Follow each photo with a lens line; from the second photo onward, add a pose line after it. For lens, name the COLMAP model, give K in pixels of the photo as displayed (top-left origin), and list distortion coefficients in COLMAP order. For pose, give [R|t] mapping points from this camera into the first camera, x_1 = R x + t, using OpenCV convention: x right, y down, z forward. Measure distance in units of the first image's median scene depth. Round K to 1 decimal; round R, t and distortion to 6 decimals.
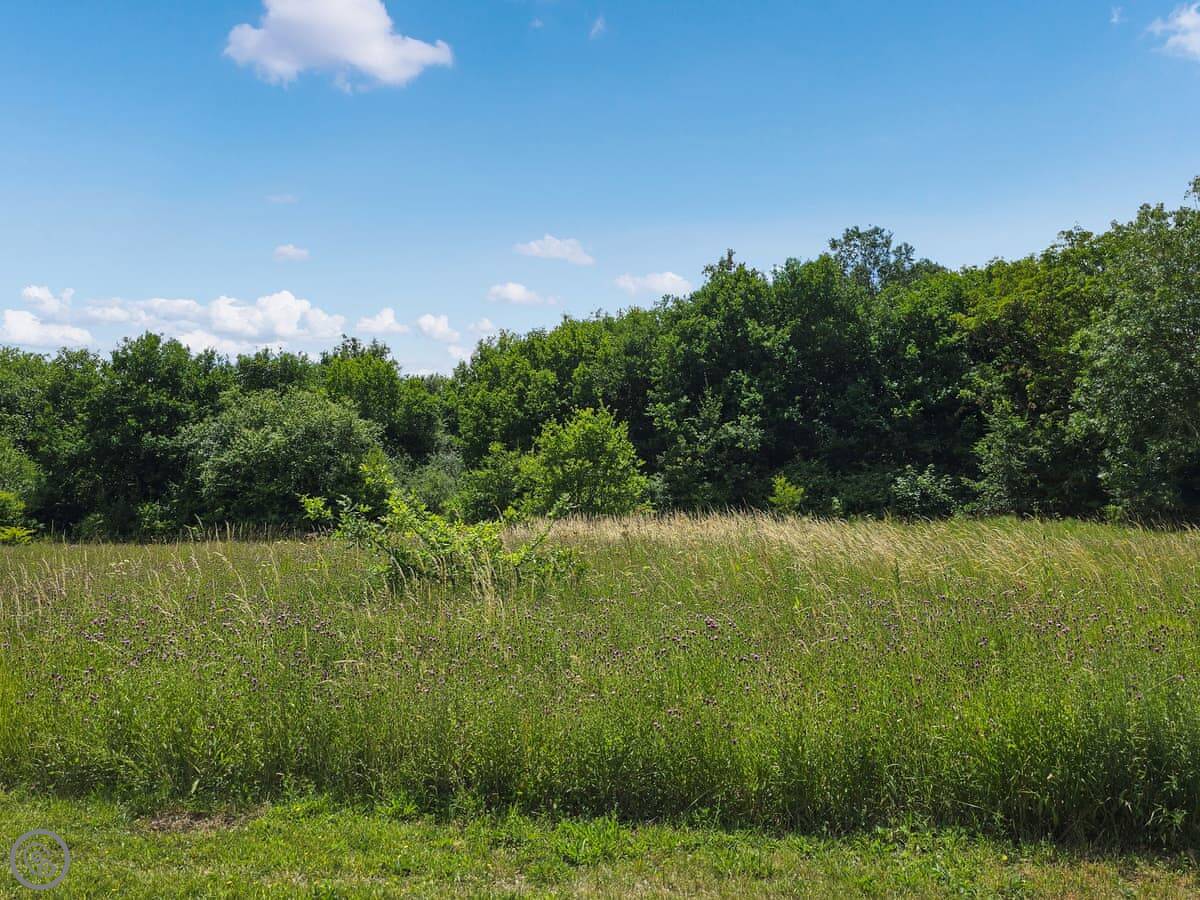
lens RADIAL K [[1190.6, 0, 600.9], [0, 1190.6, 410.5], [0, 0, 1]] dist [0.009524, 0.000315]
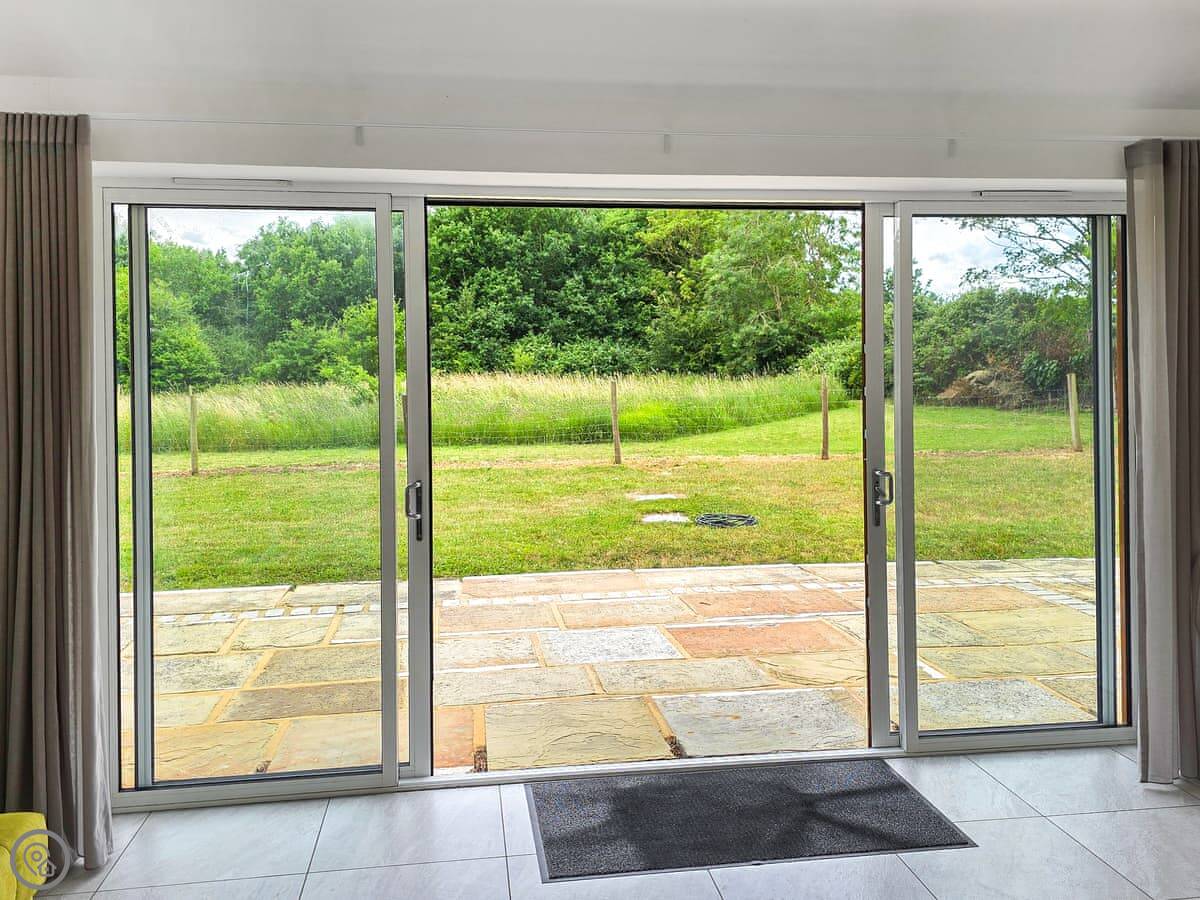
lens RADIAL K [[1190.6, 0, 600.9], [0, 1190.6, 410.5], [0, 0, 1]] dist [0.009524, 0.000315]
pose [[0.976854, -0.016571, 0.213266, -0.051809], [-0.007972, 0.993482, 0.113709, -0.028726], [-0.213760, -0.112777, 0.970355, -0.369537]]
